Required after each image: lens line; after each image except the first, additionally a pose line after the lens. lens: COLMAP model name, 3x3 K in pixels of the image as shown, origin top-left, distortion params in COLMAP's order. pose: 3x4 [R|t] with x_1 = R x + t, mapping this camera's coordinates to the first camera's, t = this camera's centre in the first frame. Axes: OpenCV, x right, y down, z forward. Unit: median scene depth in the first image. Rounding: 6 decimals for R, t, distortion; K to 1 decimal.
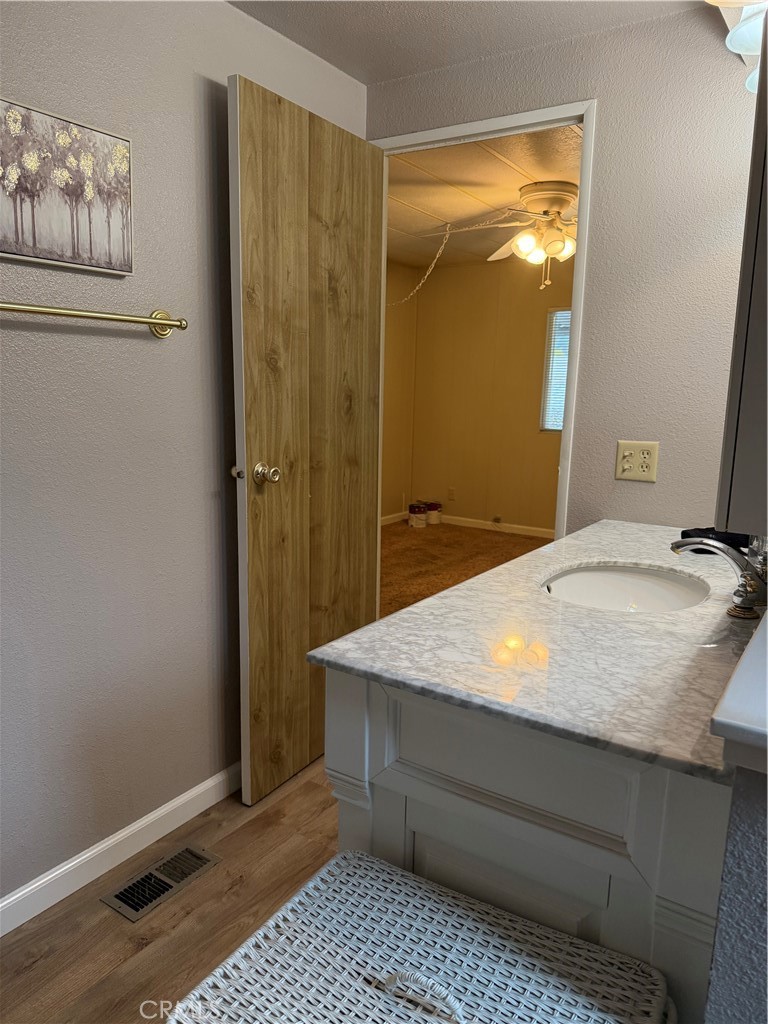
lens RADIAL K [[733.9, 0, 384.0], [0, 733.9, 512.0], [0, 0, 1]] dist [0.110615, -0.186111]
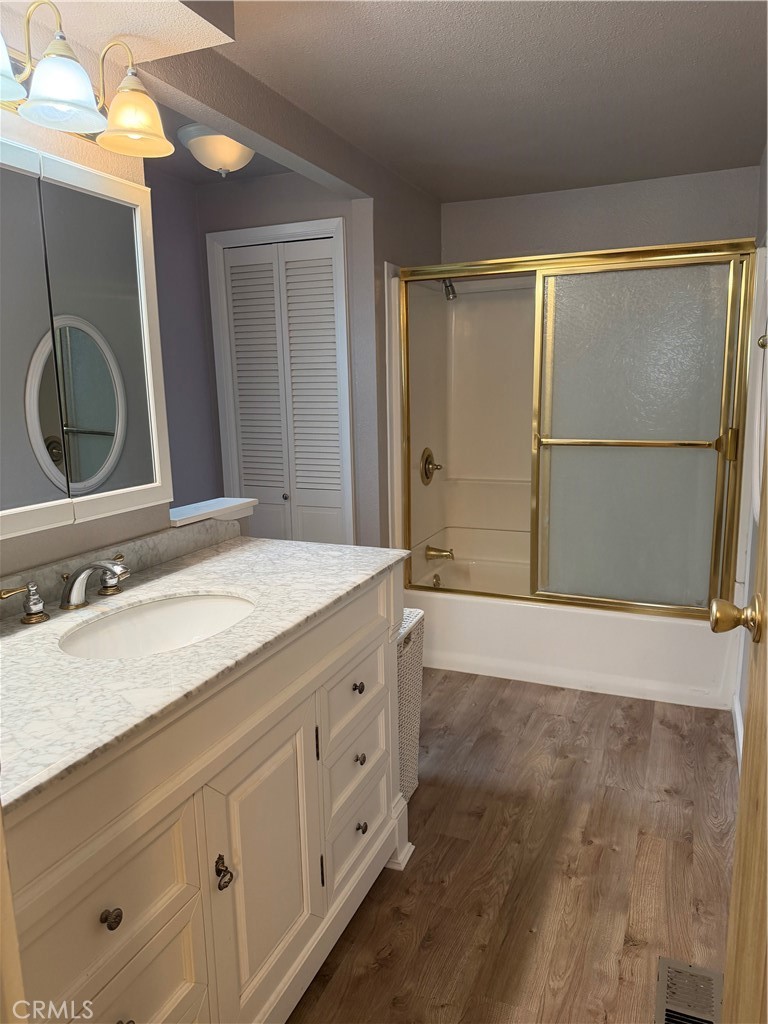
lens RADIAL K [[733.9, 0, 384.0], [0, 733.9, 512.0], [0, 0, 1]] dist [0.110615, -0.186111]
pose [[-0.983460, 0.029652, -0.178683, 0.246253], [-0.031809, 0.942901, 0.331551, -0.434877], [0.178311, 0.331751, -0.926362, 2.241750]]
